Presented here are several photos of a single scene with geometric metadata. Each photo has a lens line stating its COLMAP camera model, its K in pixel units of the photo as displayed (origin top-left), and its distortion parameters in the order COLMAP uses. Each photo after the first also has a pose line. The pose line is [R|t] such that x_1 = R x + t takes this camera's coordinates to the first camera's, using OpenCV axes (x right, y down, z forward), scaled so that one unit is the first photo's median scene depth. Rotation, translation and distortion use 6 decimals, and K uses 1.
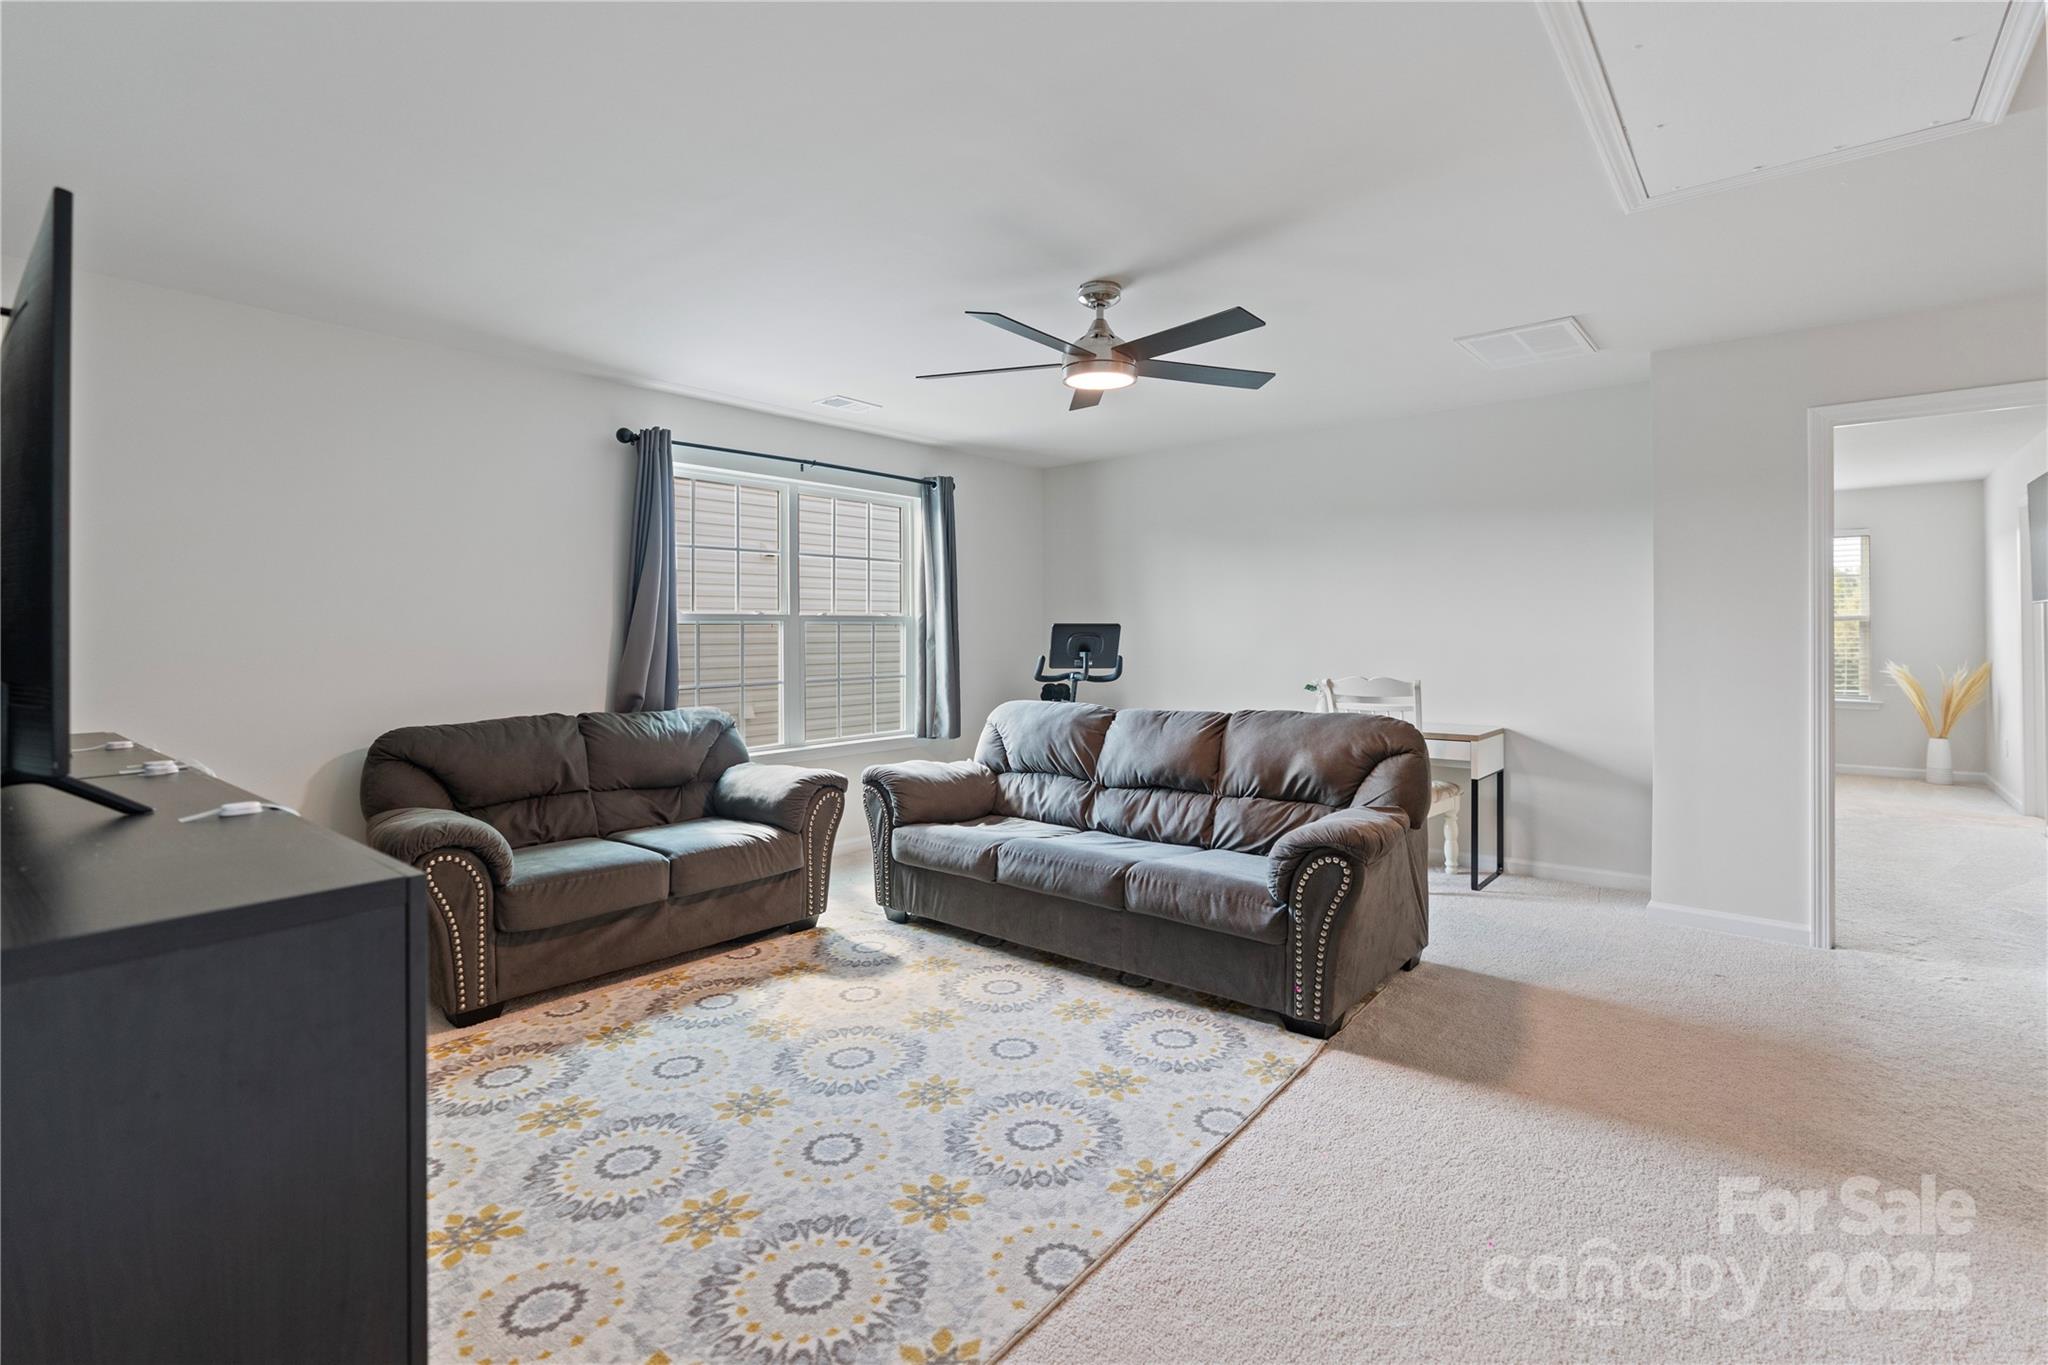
lens RADIAL K [[939.3, 0, 942.0], [0, 939.3, 631.8], [0, 0, 1]] dist [-0.004628, 0.002118]
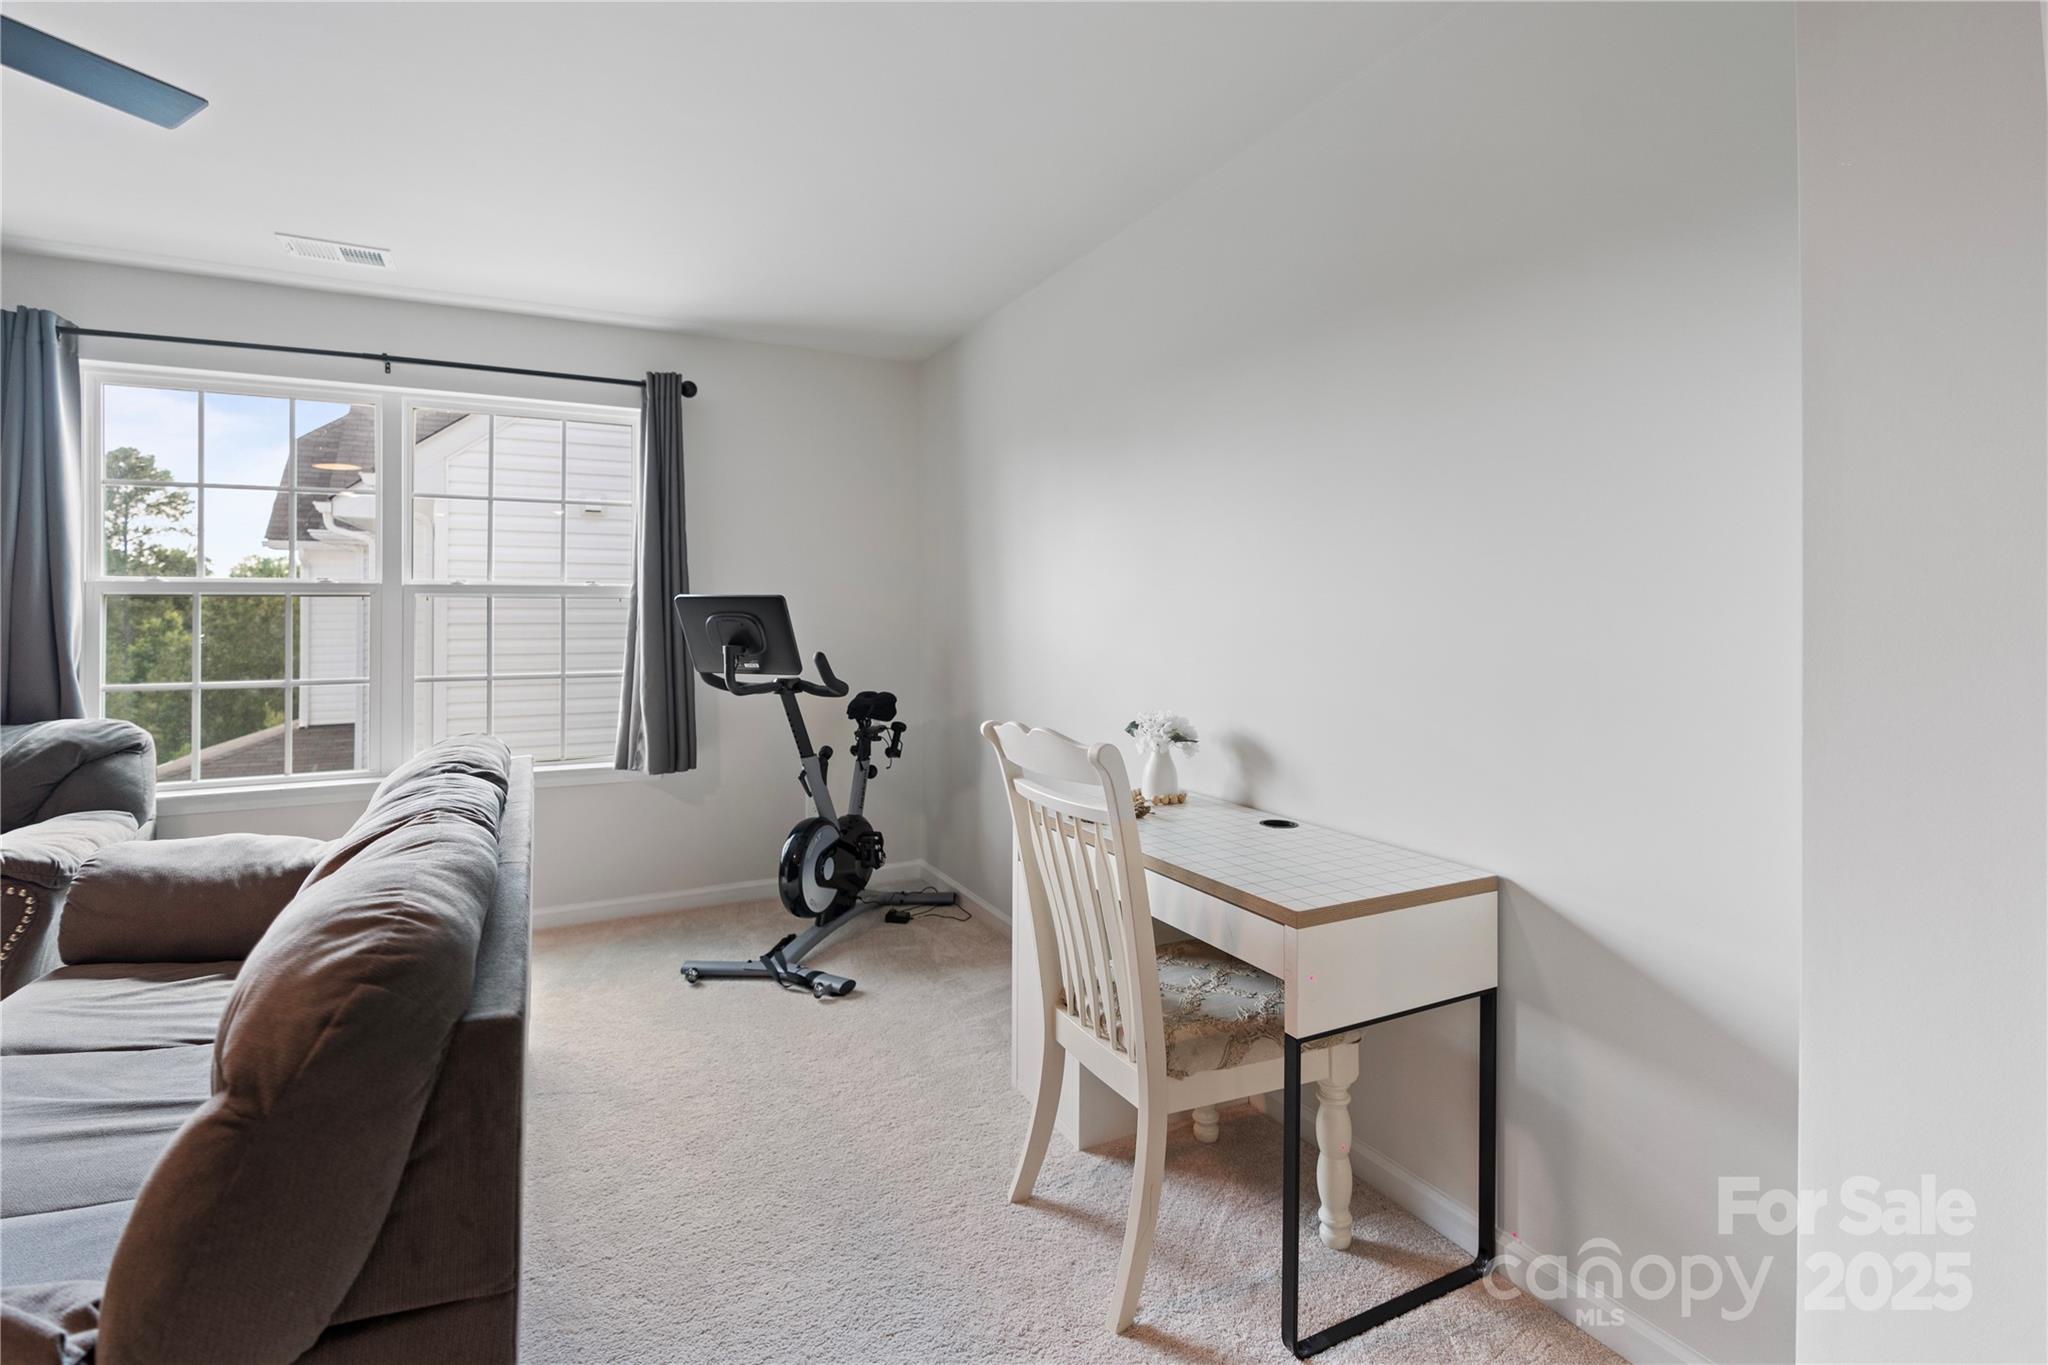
lens RADIAL K [[939.3, 0, 990.5], [0, 939.3, 622.0], [0, 0, 1]] dist [-0.004628, 0.002118]
pose [[0.917978, 0.007594, -0.396559, 0.739162], [-0.002195, 0.999899, 0.014067, -0.001805], [0.396626, -0.012042, 0.917901, 0.772822]]
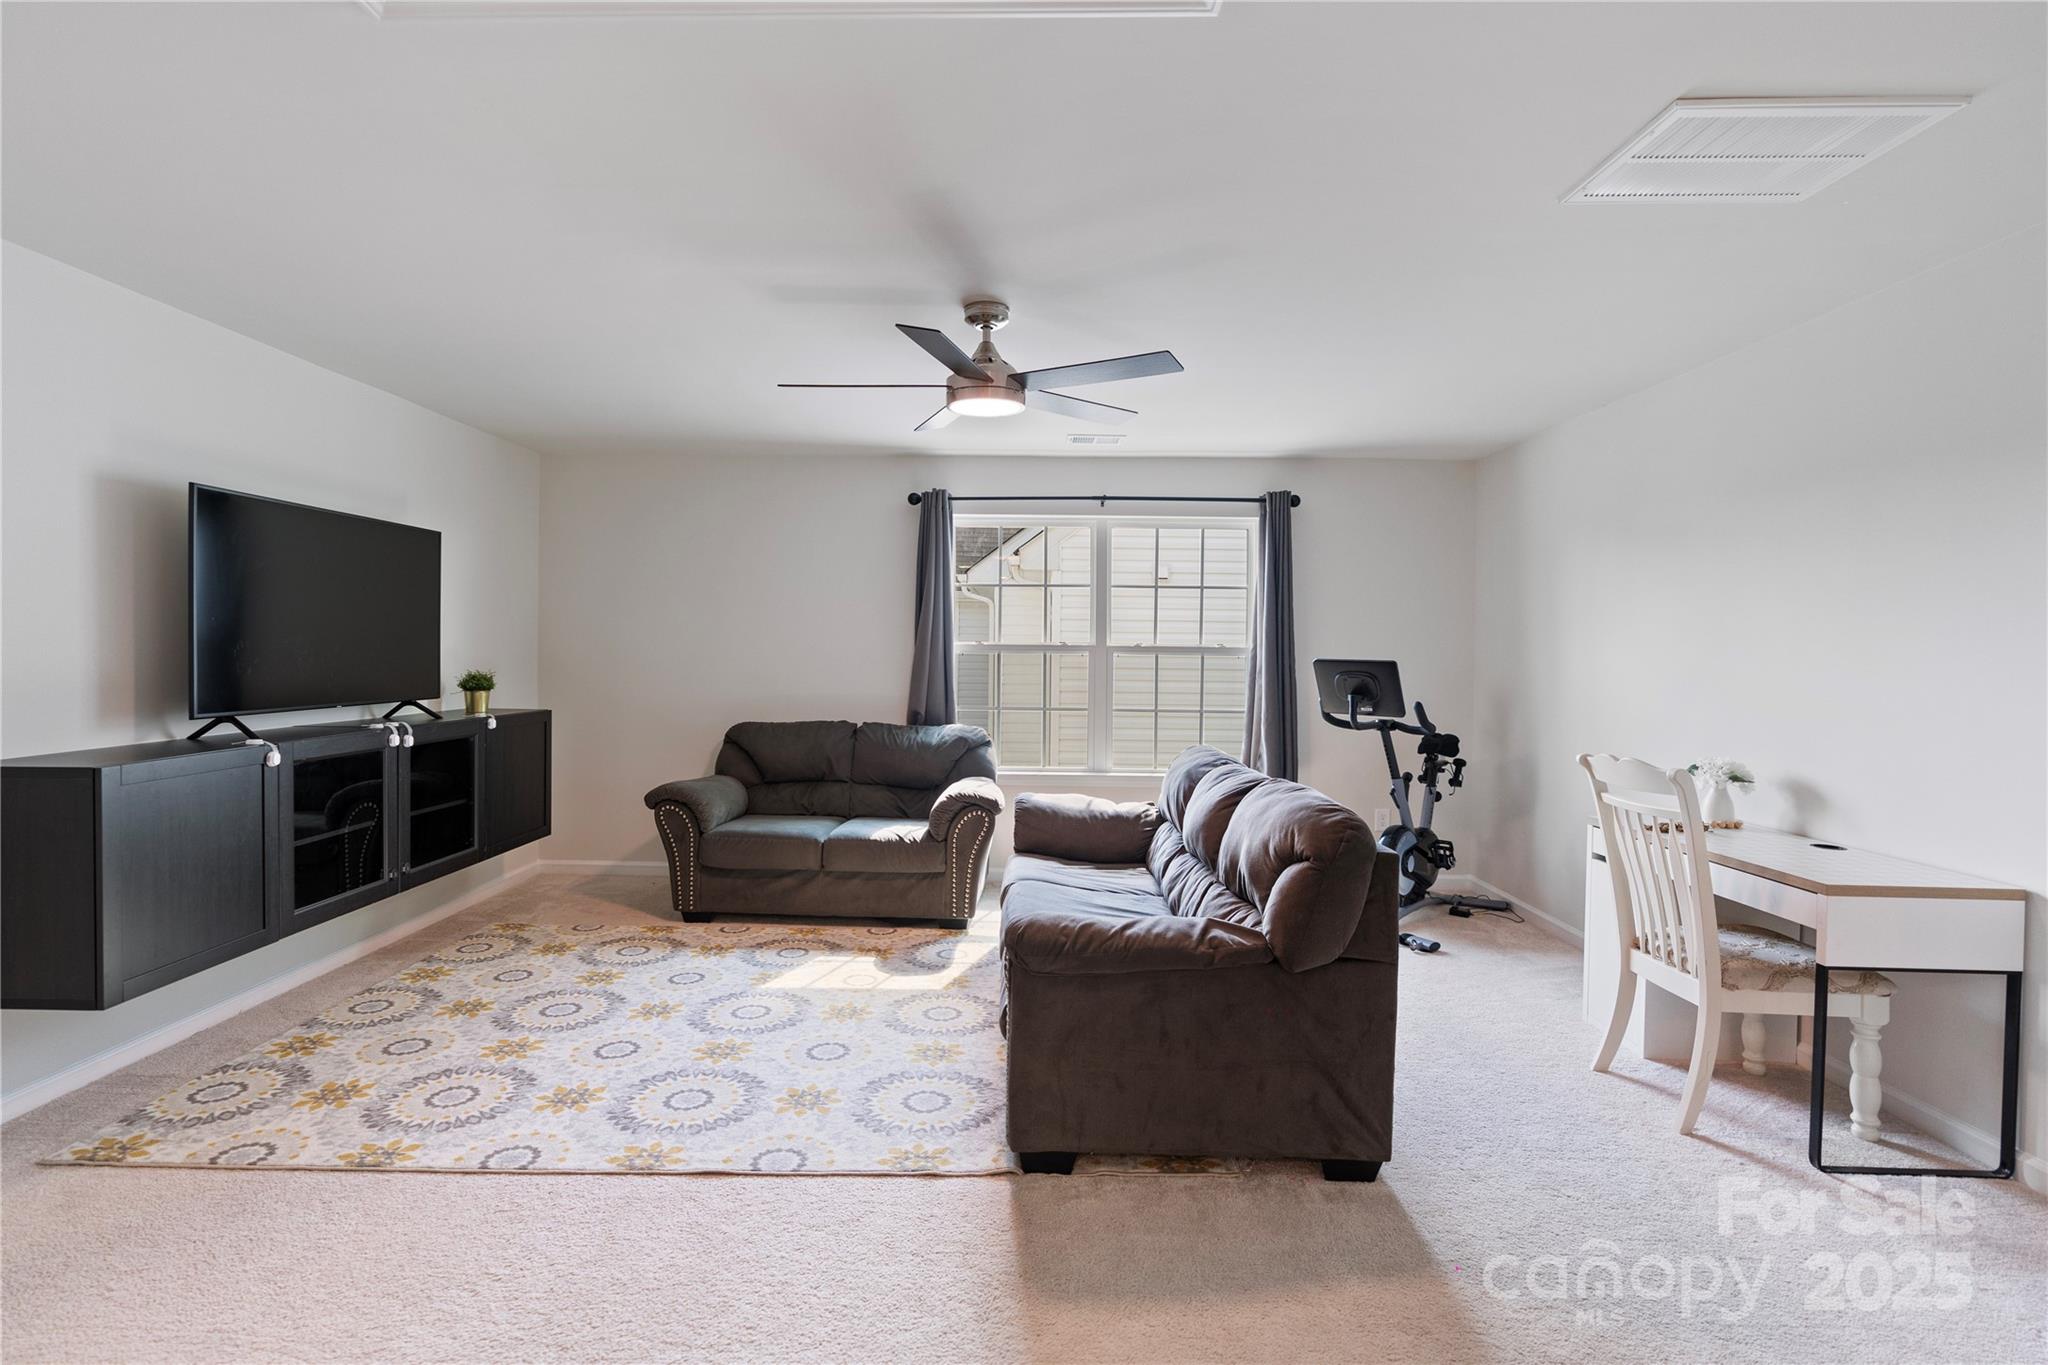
lens RADIAL K [[939.3, 0, 1025.2], [0, 939.3, 666.8], [0, 0, 1]] dist [-0.004628, 0.002118]
pose [[0.651909, 0.026064, -0.757849, 0.824580], [-0.015071, 0.999657, 0.021416, -0.022684], [0.758147, -0.002540, 0.652079, 0.368891]]
